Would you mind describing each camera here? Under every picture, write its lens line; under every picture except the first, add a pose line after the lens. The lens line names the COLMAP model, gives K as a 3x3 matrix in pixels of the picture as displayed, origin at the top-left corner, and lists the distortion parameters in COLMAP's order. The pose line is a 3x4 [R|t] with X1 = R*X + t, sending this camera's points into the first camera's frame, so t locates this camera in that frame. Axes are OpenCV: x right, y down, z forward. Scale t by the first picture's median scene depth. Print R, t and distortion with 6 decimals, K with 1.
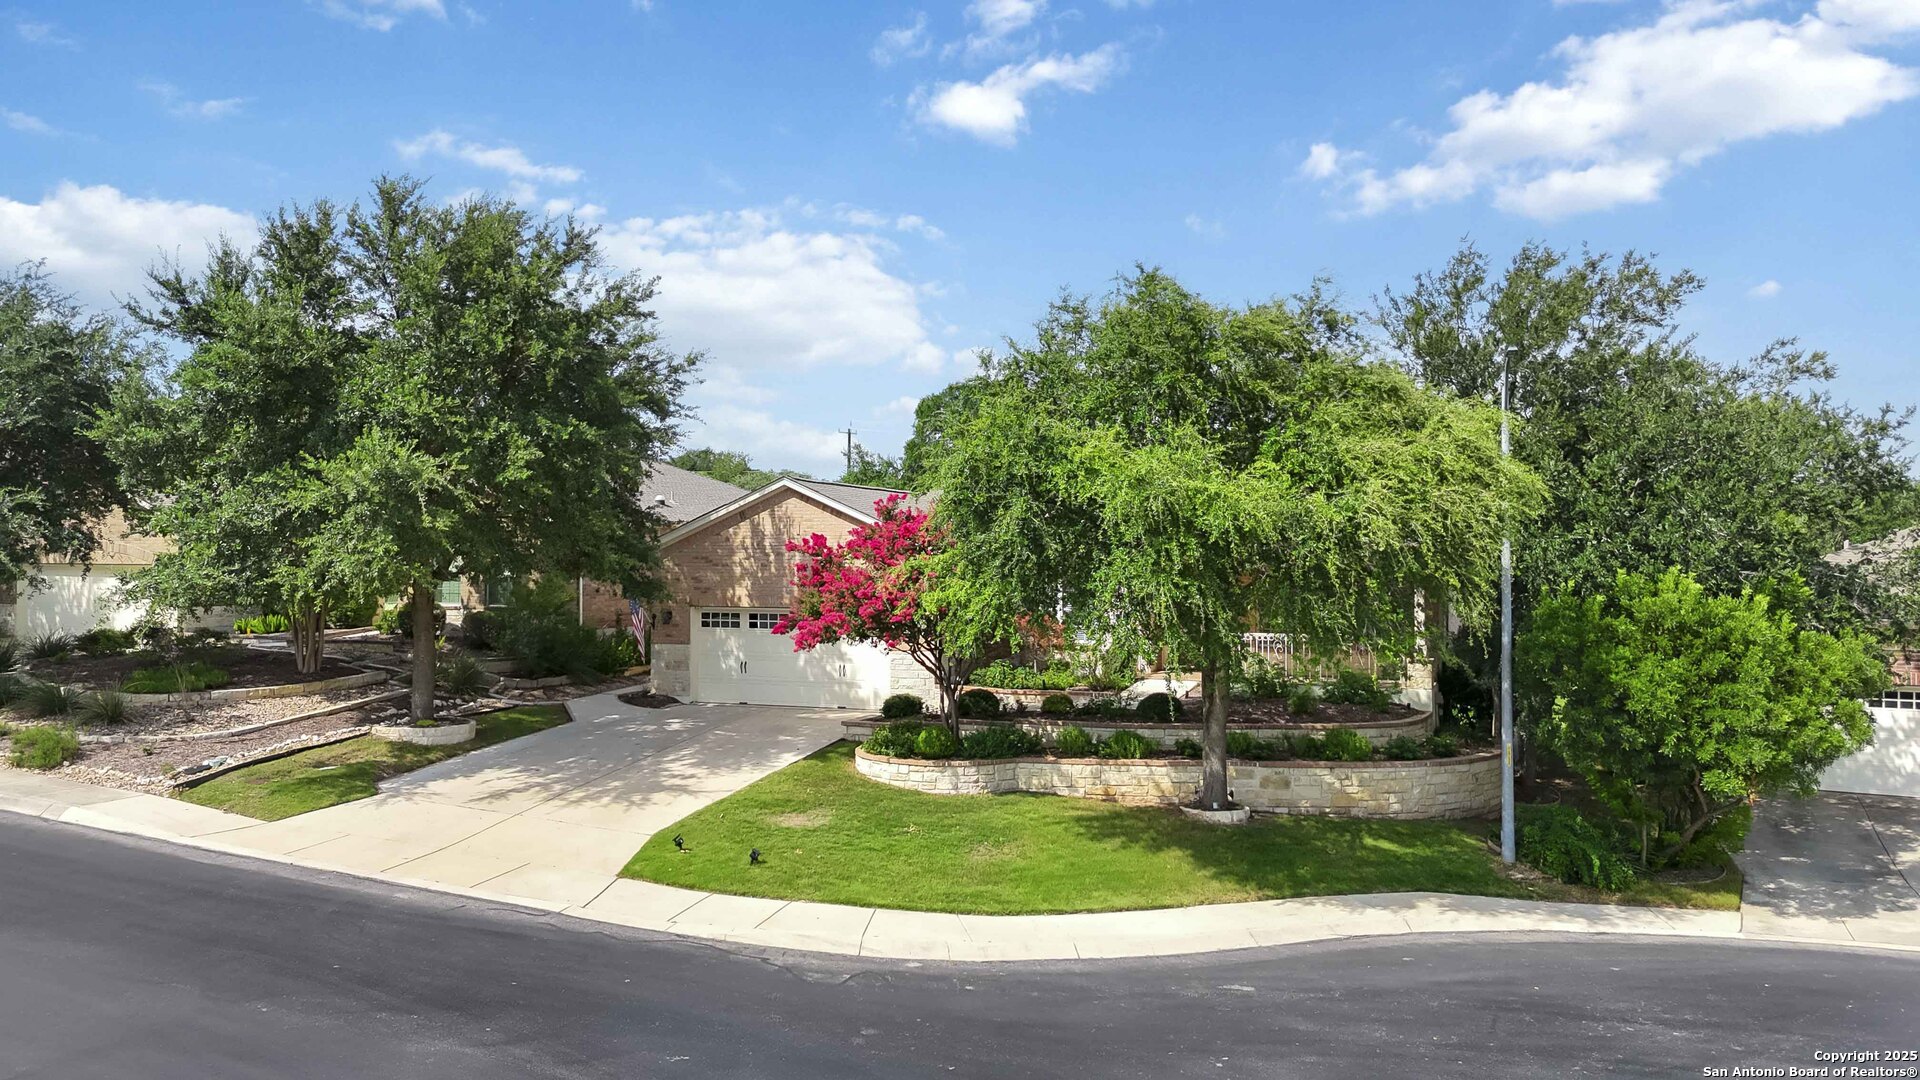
lens RADIAL K [[1413.6, 0, 960.0], [0, 1413.6, 540.0], [0, 0, 1]] dist [0.115244, -0.154000]
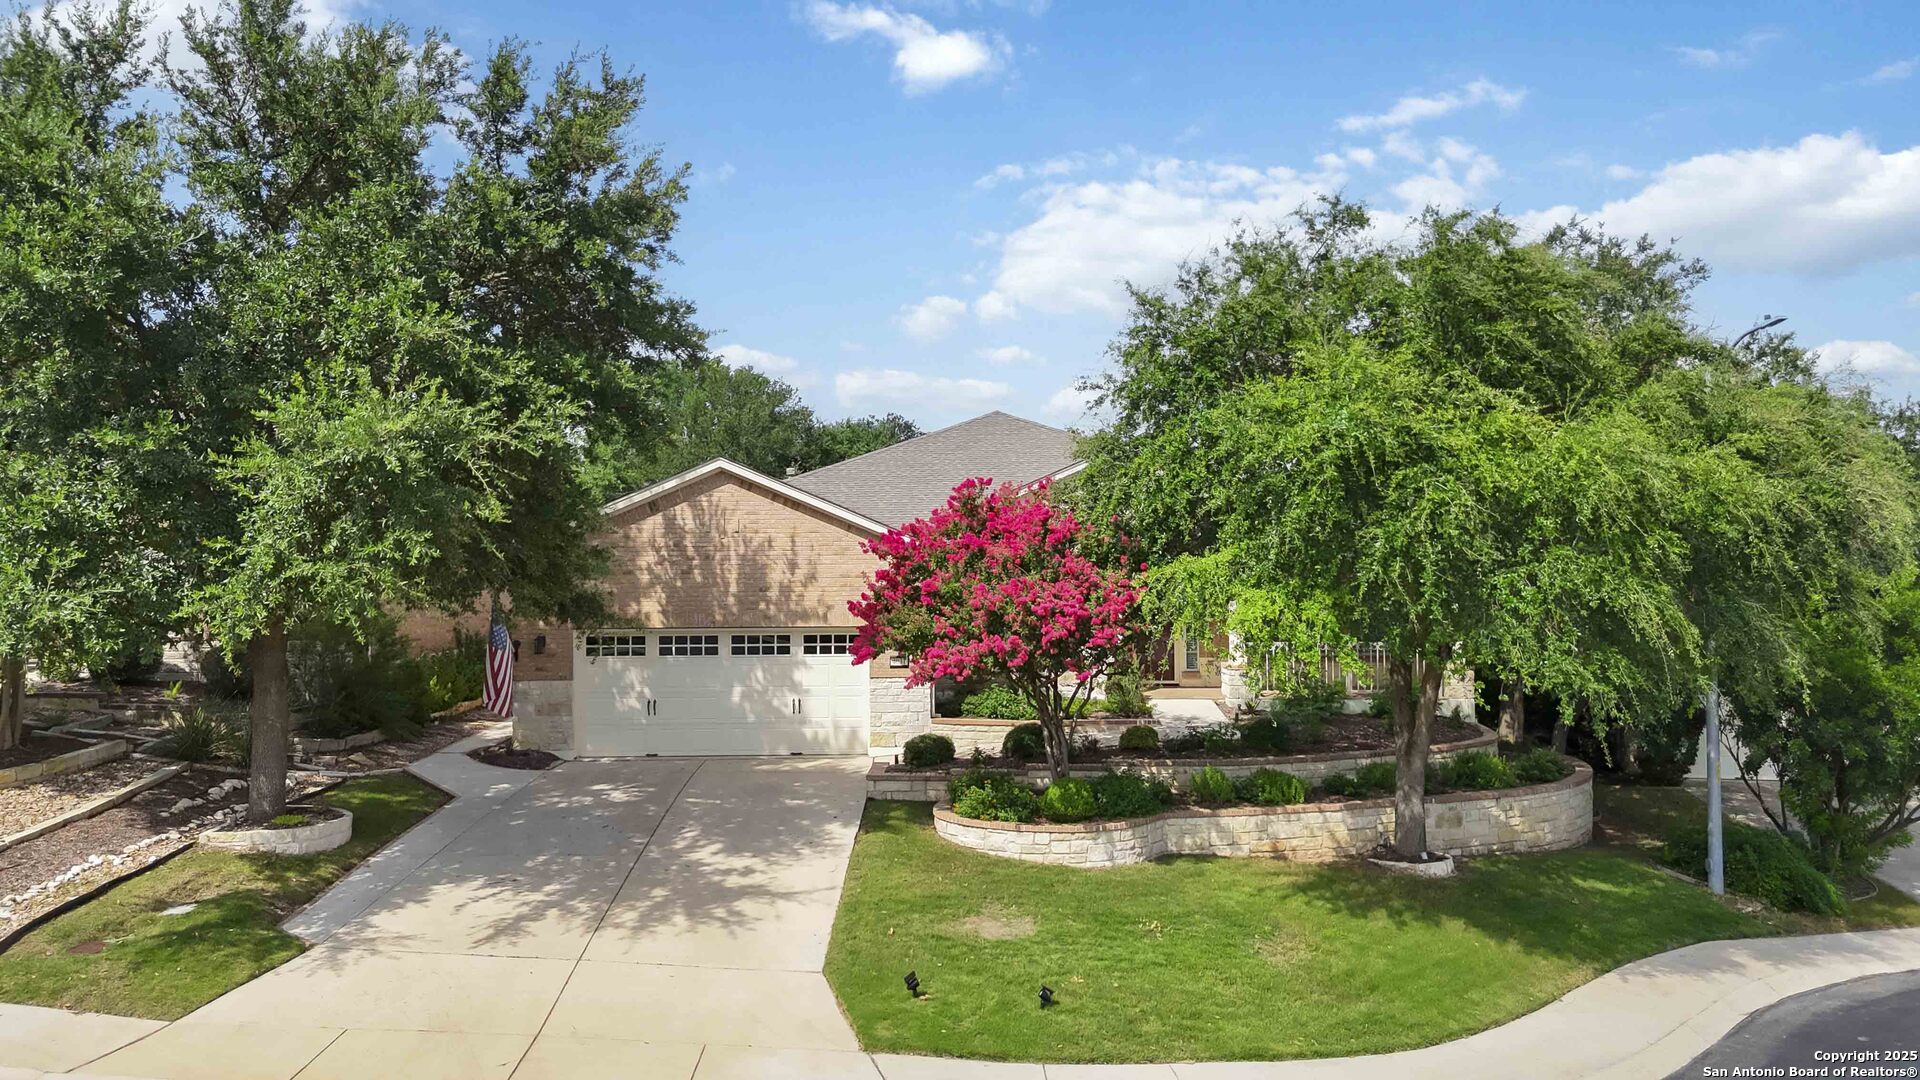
lens RADIAL K [[1421.8, 0, 956.6], [0, 1421.8, 519.8], [0, 0, 1]] dist [0.067073, -0.047331]
pose [[0.933335, 0.000074, 0.359007, -0.332801], [0.005069, 0.999898, -0.013383, 0.001009], [-0.358971, 0.014311, 0.933239, 0.282142]]
